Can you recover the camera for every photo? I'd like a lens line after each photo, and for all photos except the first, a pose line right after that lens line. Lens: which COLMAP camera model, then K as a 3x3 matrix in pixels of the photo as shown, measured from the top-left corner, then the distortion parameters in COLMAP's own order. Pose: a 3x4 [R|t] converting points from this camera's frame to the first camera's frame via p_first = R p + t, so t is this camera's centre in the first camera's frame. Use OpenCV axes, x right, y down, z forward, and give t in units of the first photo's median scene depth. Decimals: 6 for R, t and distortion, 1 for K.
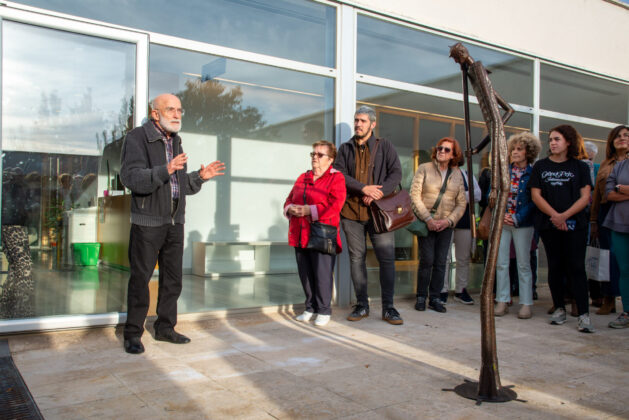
lens RADIAL K [[578.0, 0, 310.4], [0, 578.0, 206.1], [0, 0, 1]] dist [0.018286, 0.000000]
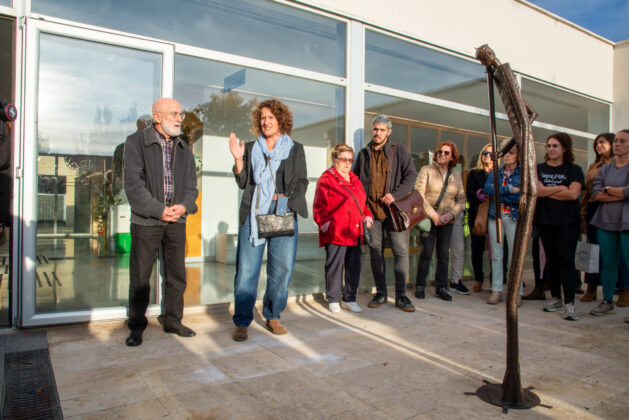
lens RADIAL K [[479.7, 0, 318.6], [0, 479.7, 210.6], [0, 0, 1]] dist [-0.077146, 0.002316]
pose [[0.999961, 0.000205, 0.008839, -0.021845], [-0.000420, 0.999705, 0.024270, -0.013048], [-0.008831, -0.024272, 0.999666, 0.127944]]
